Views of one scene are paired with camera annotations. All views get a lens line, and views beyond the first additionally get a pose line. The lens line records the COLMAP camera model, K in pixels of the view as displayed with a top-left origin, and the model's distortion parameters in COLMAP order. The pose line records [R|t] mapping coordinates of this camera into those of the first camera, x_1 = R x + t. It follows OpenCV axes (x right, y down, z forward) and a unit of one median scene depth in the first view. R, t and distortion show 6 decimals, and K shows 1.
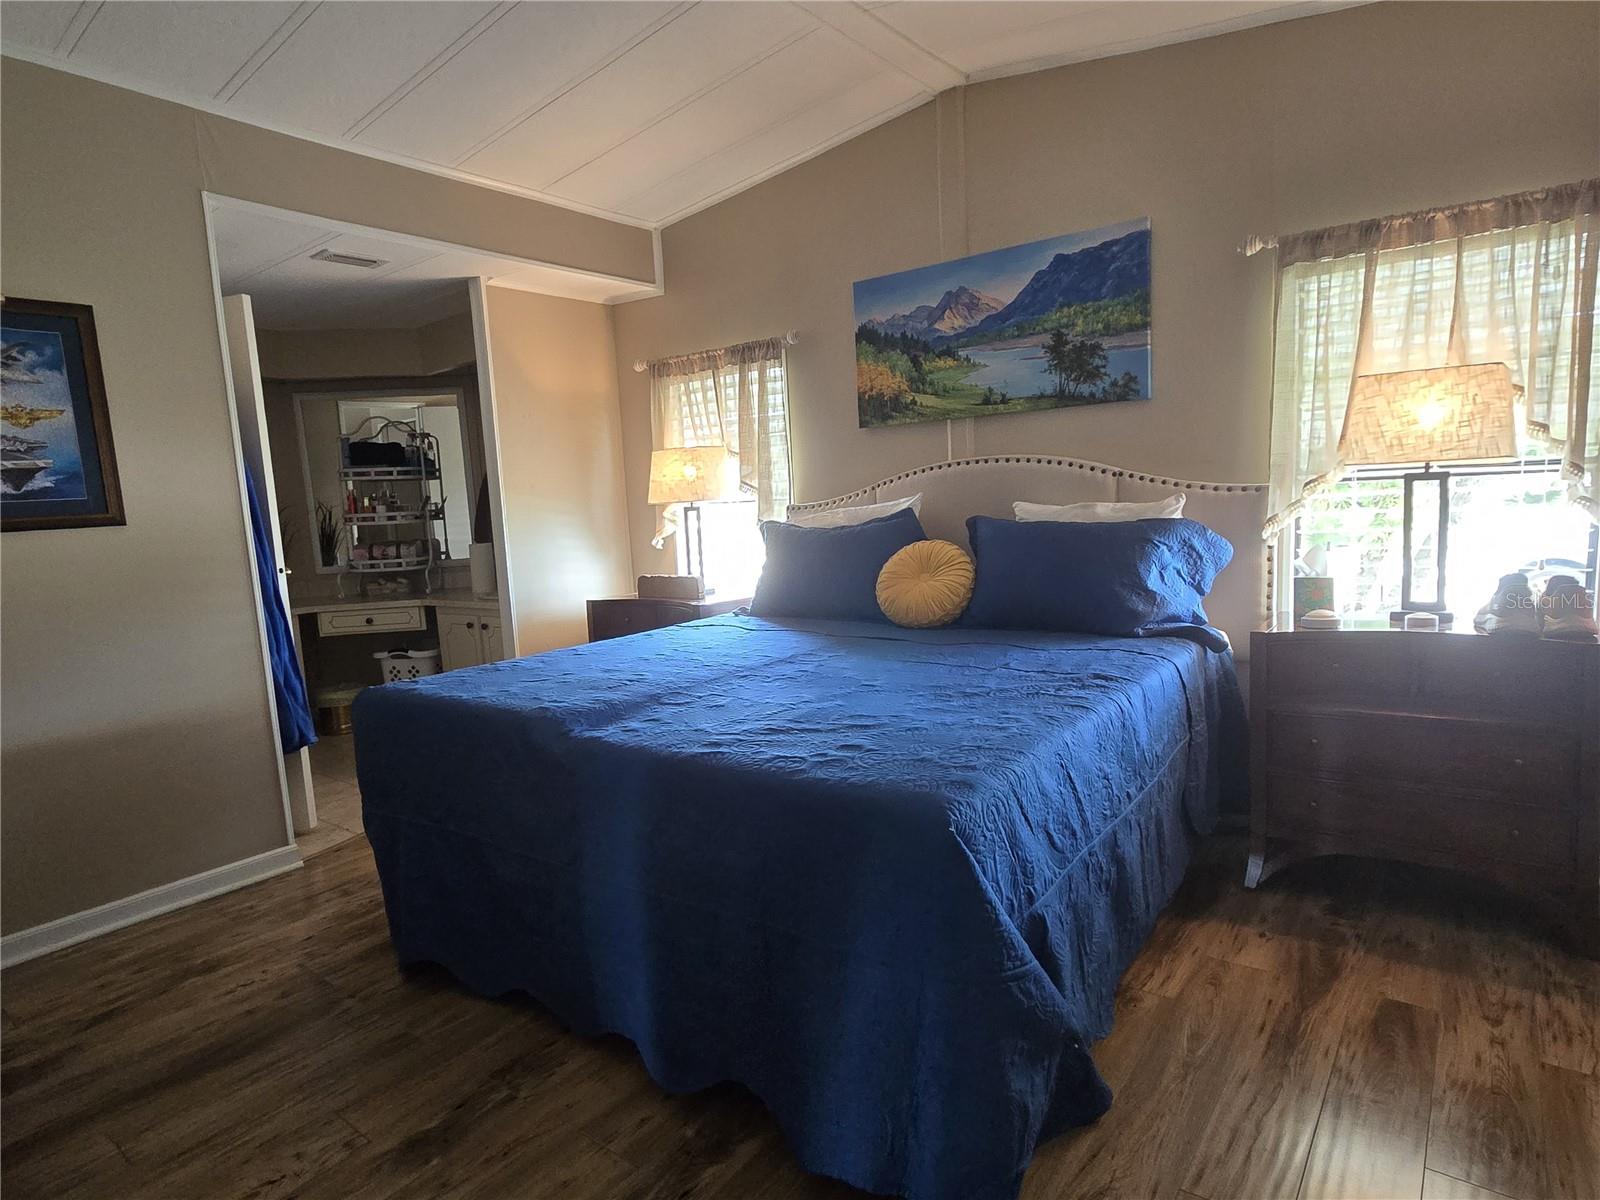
lens RADIAL K [[904.6, 0, 799.5], [0, 904.6, 608.6], [0, 0, 1]] dist [-0.000969, 0.004106]
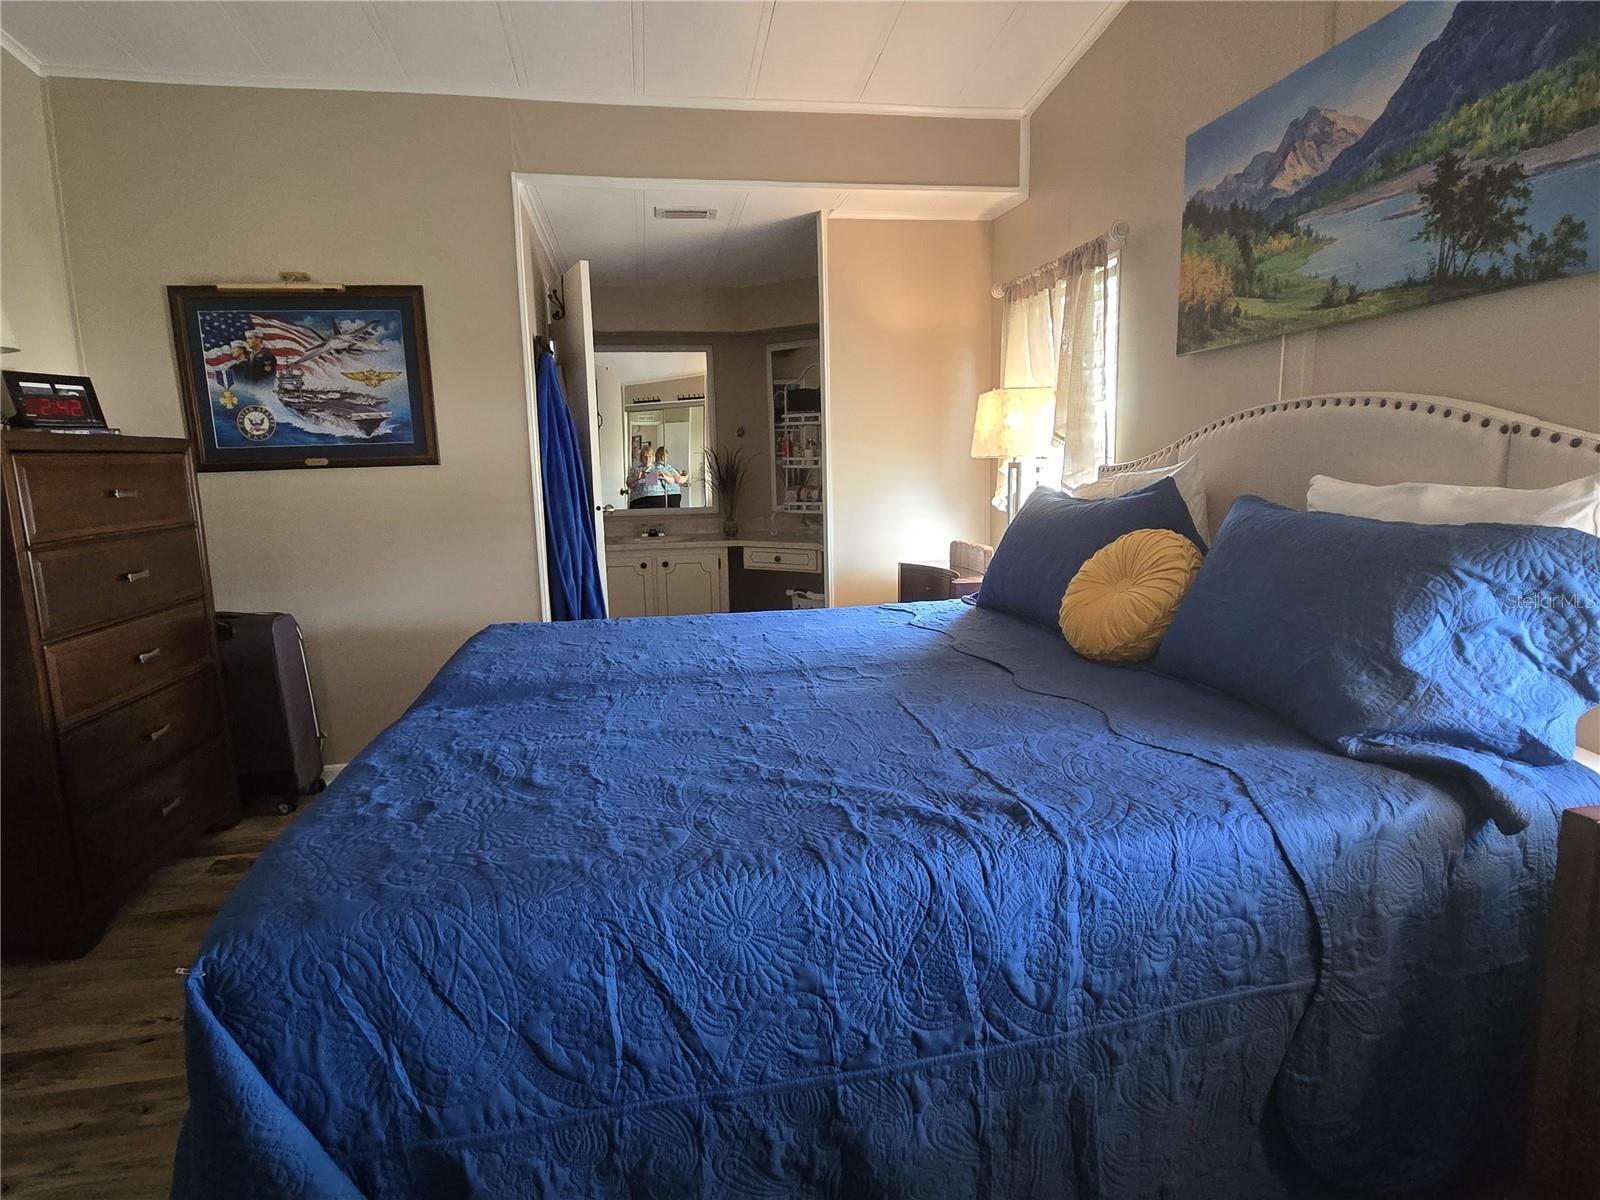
lens RADIAL K [[904.6, 0, 794.2], [0, 904.6, 609.3], [0, 0, 1]] dist [-0.000969, 0.004106]
pose [[0.736744, 0.140748, -0.661361, 0.386808], [-0.098105, 0.989997, 0.101399, -0.058274], [0.669017, -0.009822, 0.743182, 0.339907]]
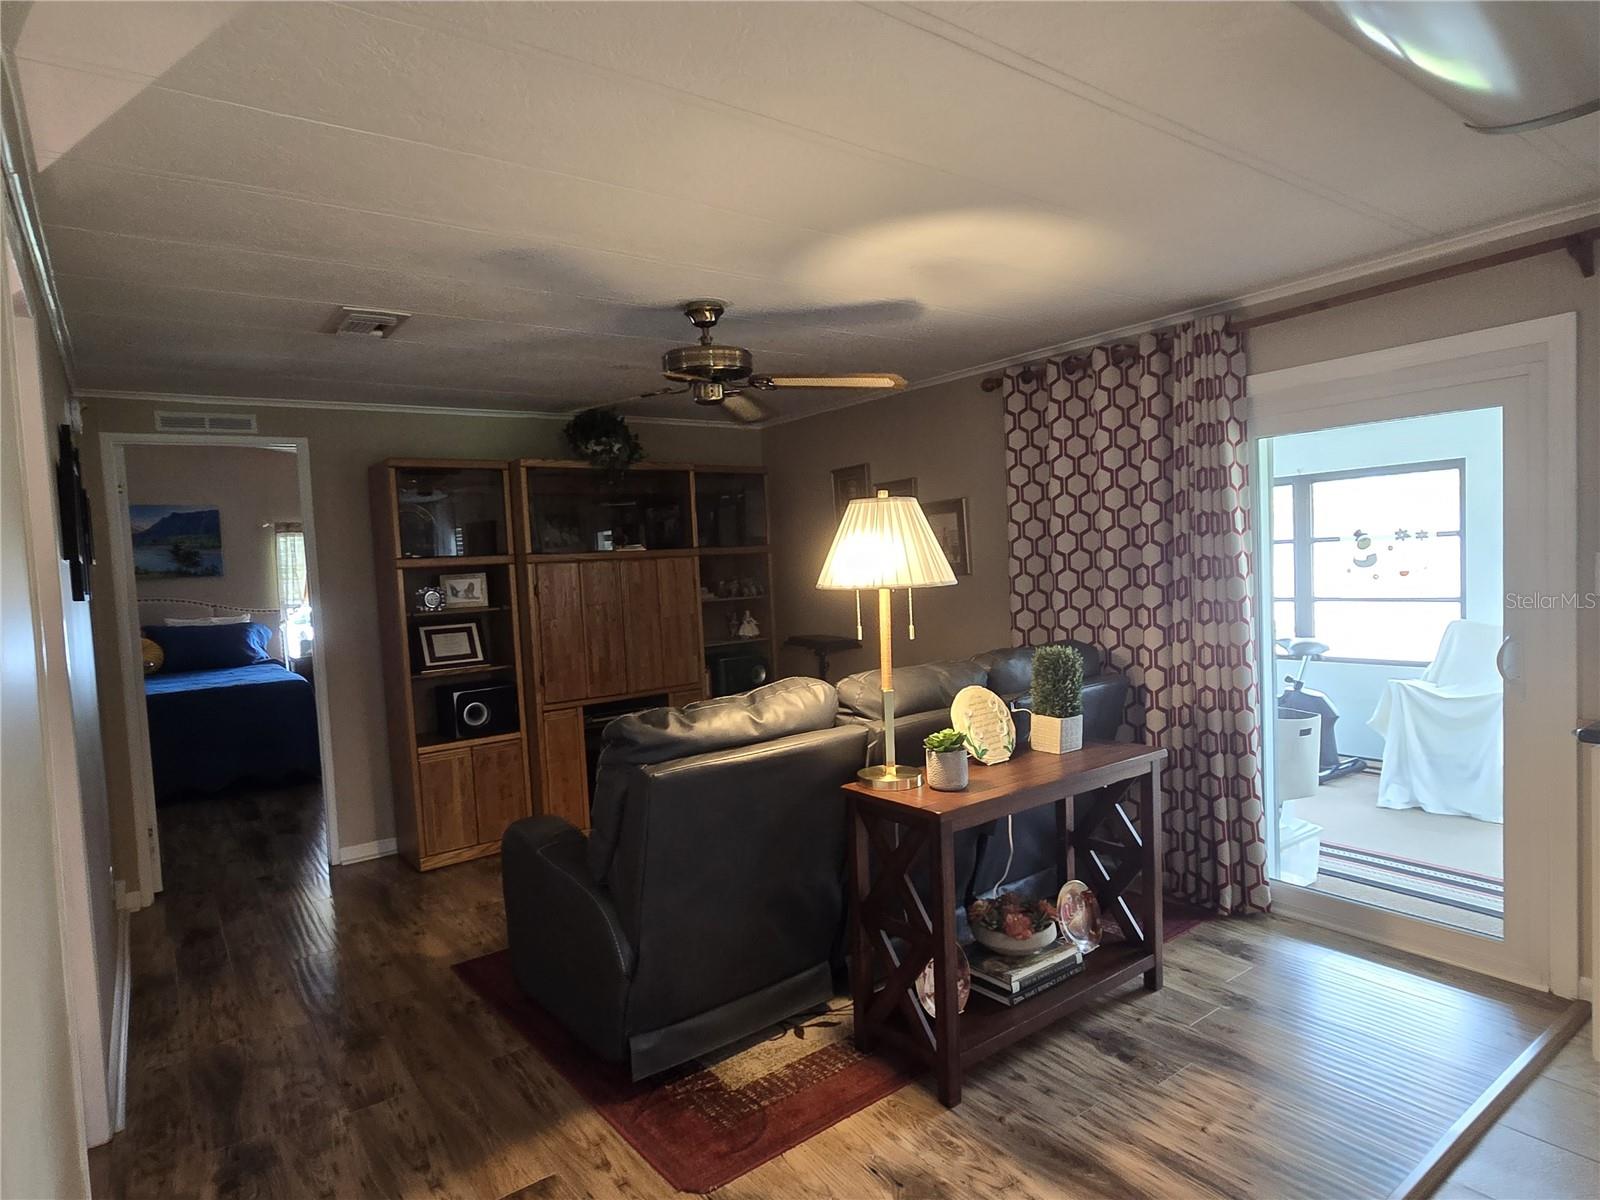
lens RADIAL K [[904.6, 0, 801.9], [0, 904.6, 610.4], [0, 0, 1]] dist [-0.000969, 0.004106]
pose [[0.271188, -0.008571, 0.962488, -1.475039], [0.153256, 0.987588, -0.034386, 0.178529], [-0.950247, 0.156832, 0.269136, -1.086975]]
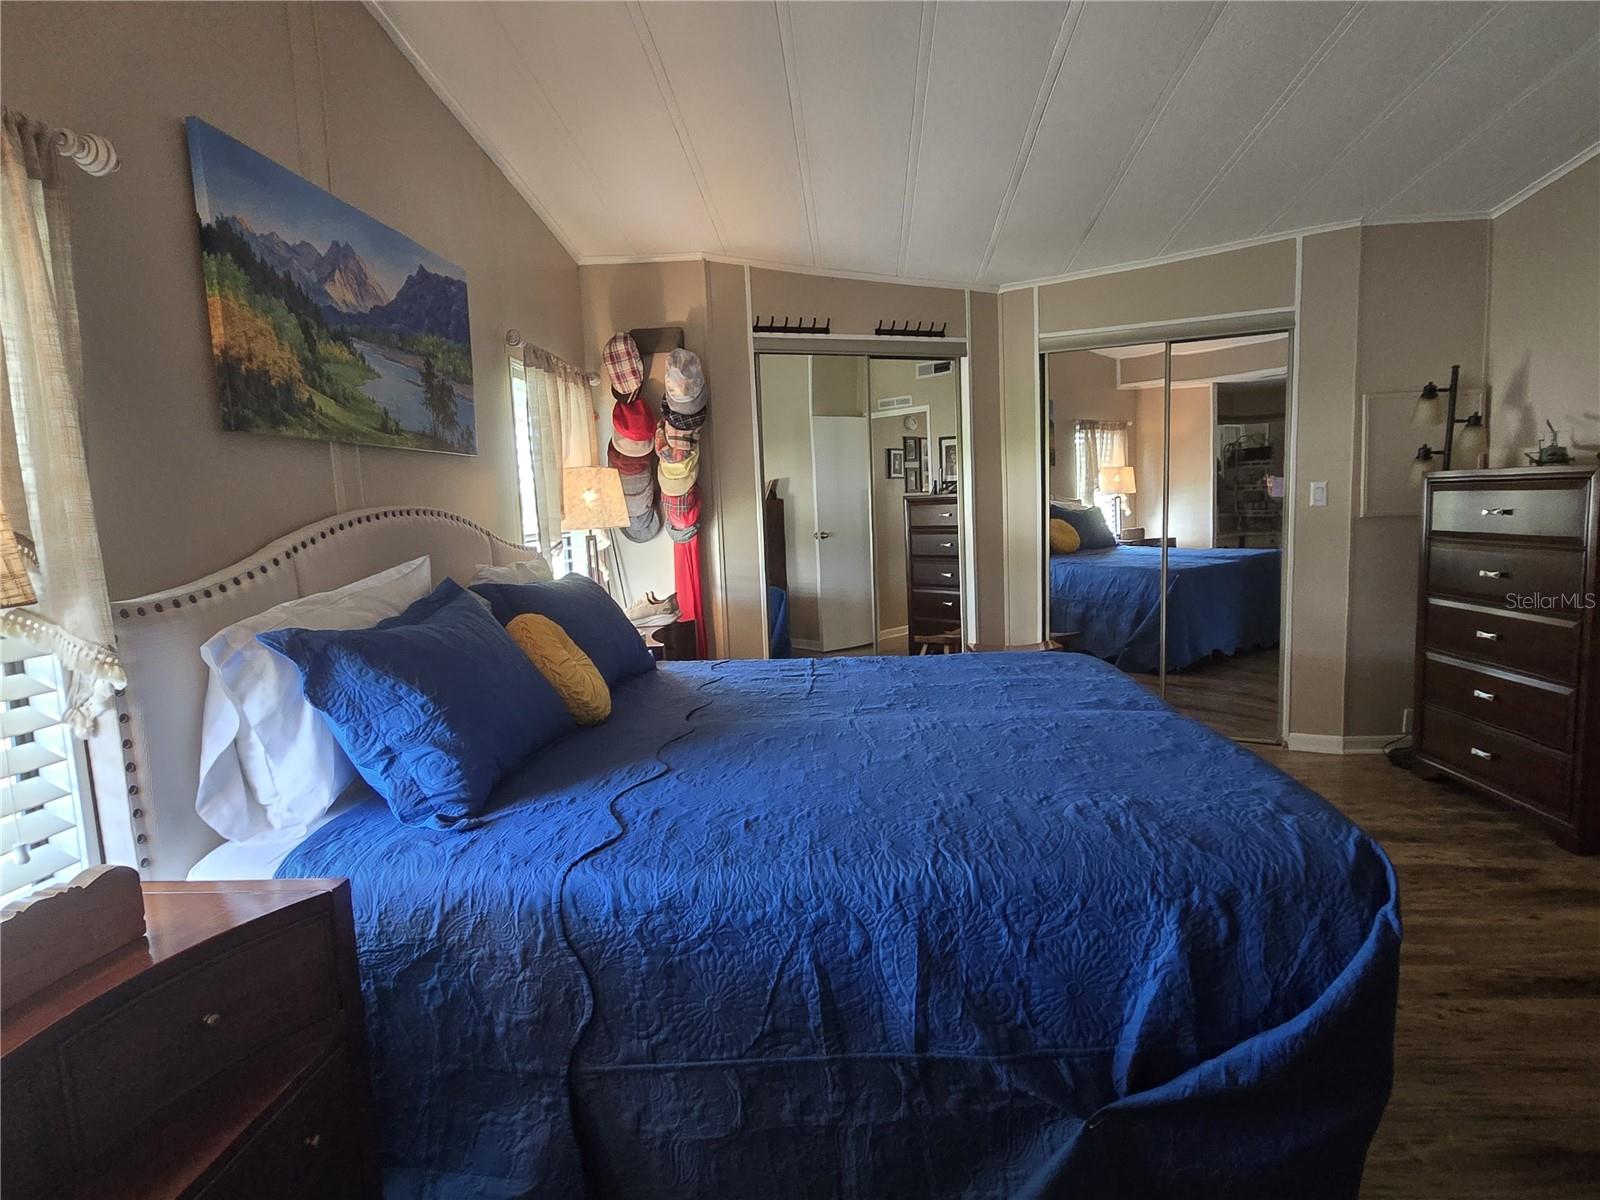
lens RADIAL K [[904.6, 0, 804.7], [0, 904.6, 611.2], [0, 0, 1]] dist [-0.000969, 0.004106]
pose [[-0.567837, -0.032231, 0.822510, -0.577950], [0.164381, 0.974666, 0.151677, -0.150206], [-0.806561, 0.221333, -0.548153, 1.205350]]
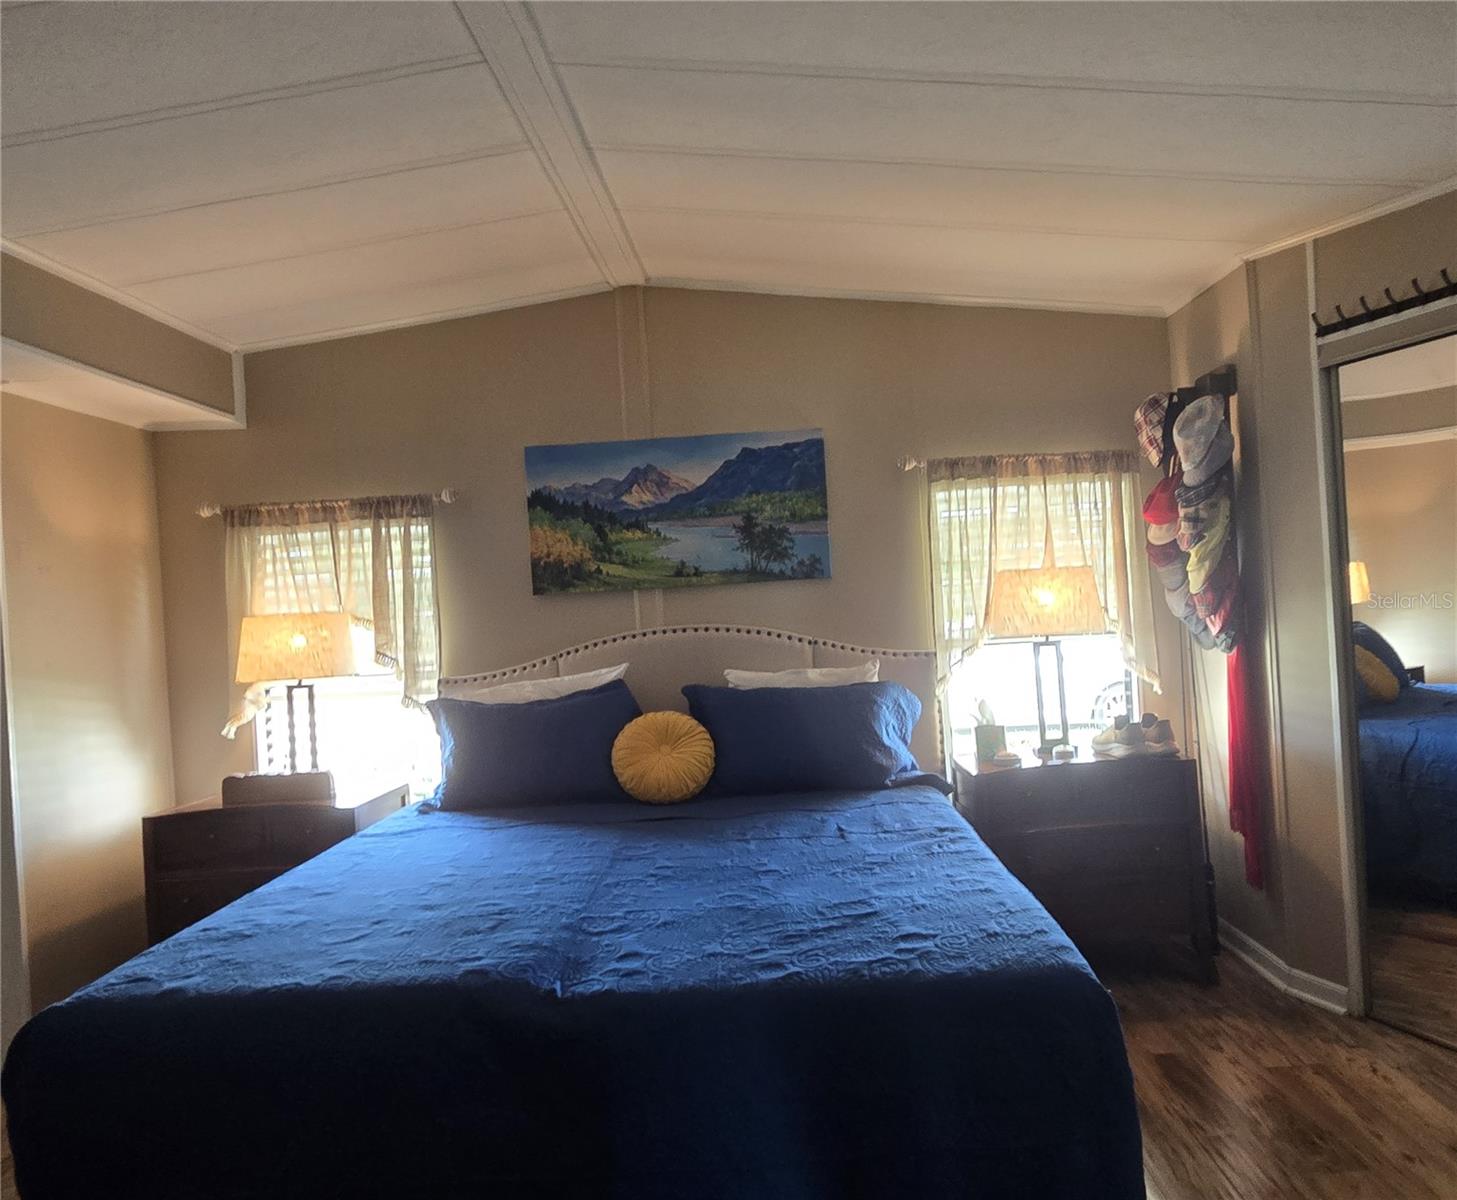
lens RADIAL K [[922.1, 0, 761.7], [0, 922.1, 593.3], [0, 0, 1]] dist [-0.003432, 0.002558]
pose [[0.806611, 0.011679, 0.590968, -0.359408], [0.090794, 0.985491, -0.143399, -0.048093], [-0.584068, 0.169323, 0.793848, 0.111085]]
